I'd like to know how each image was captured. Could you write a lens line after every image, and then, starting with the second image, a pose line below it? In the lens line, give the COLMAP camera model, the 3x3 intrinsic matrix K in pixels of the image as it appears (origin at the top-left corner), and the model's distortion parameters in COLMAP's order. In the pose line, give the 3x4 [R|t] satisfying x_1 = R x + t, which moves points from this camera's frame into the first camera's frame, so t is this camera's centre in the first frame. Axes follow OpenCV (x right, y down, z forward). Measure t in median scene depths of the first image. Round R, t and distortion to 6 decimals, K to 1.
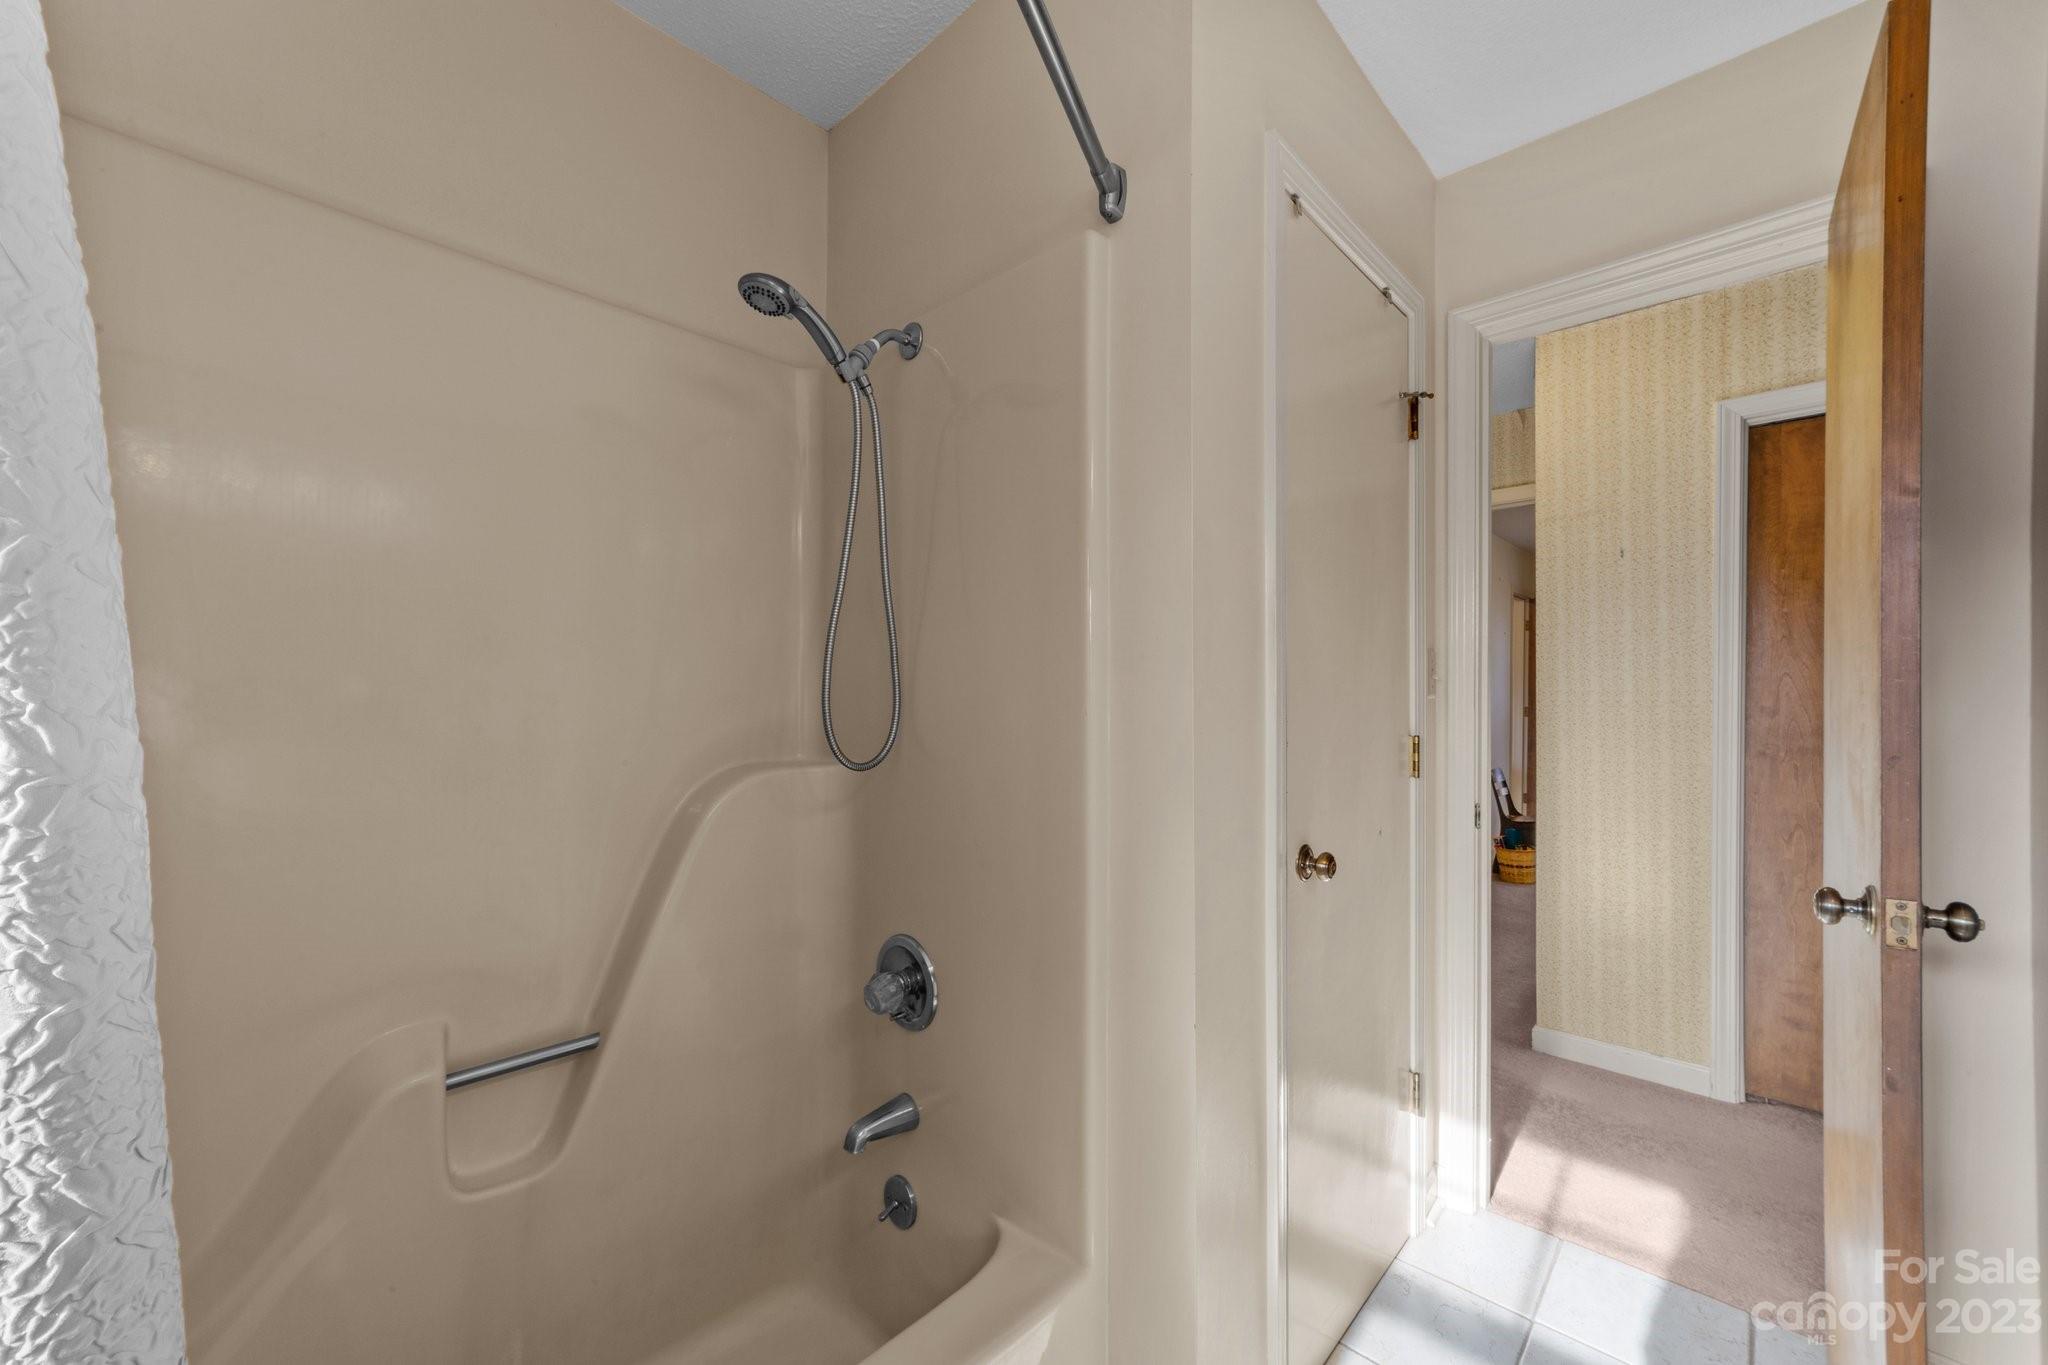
lens RADIAL K [[797.5, 0, 1028.2], [0, 797.5, 696.0], [0, 0, 1]] dist [-0.015537, 0.007901]
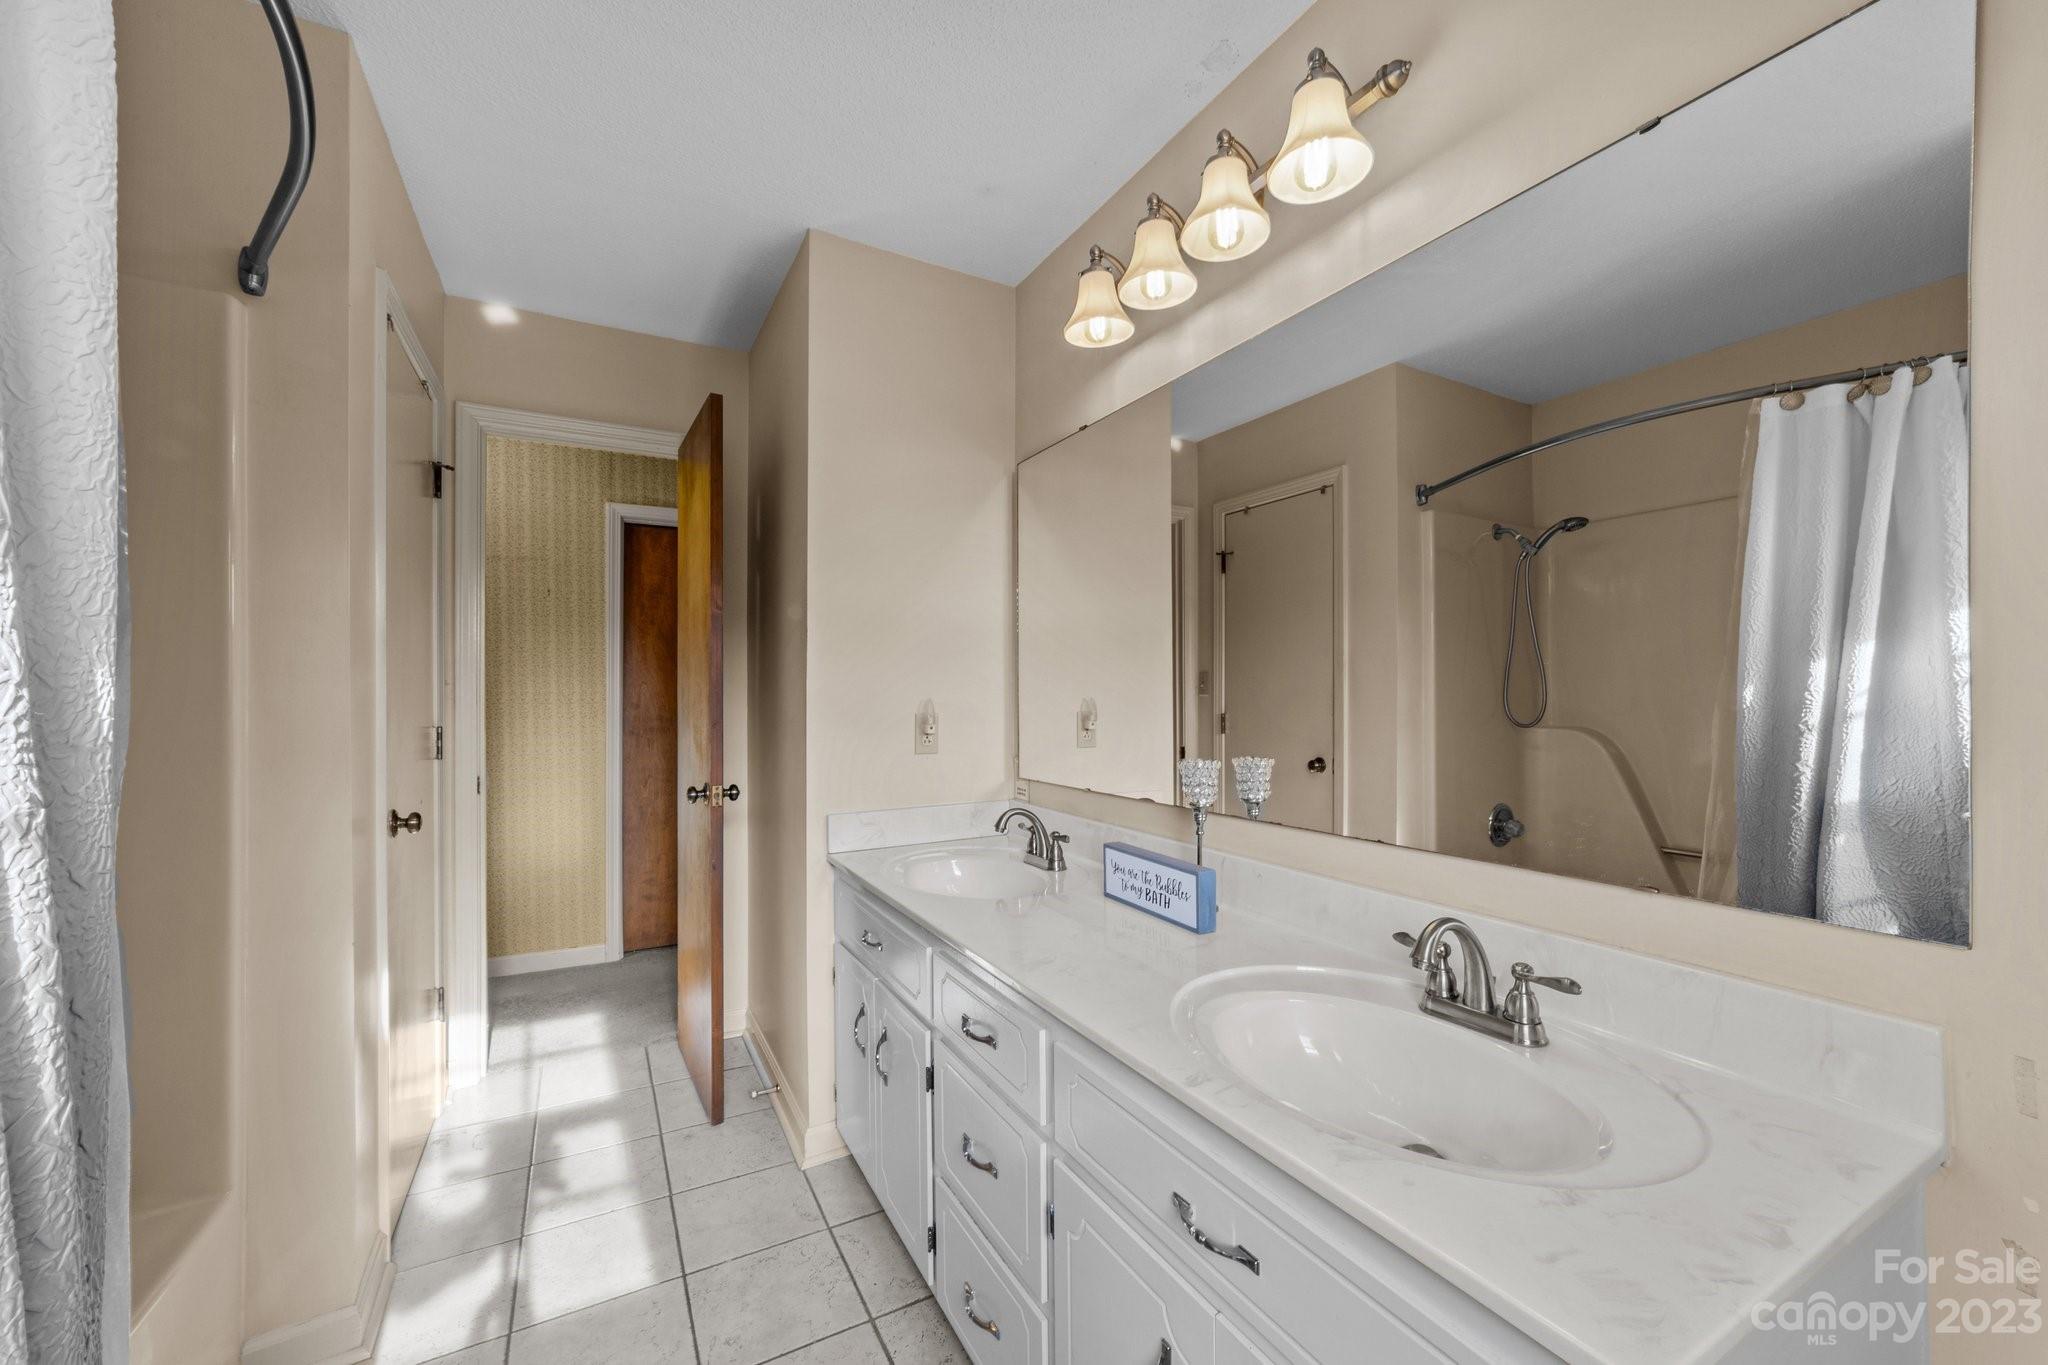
lens RADIAL K [[797.5, 0, 1028.2], [0, 797.5, 696.0], [0, 0, 1]] dist [-0.015537, 0.007901]
pose [[0.302980, -0.002698, 0.952993, -0.351867], [0.001143, 0.999996, 0.002468, -0.002550], [-0.952996, 0.000341, 0.302982, -0.238344]]
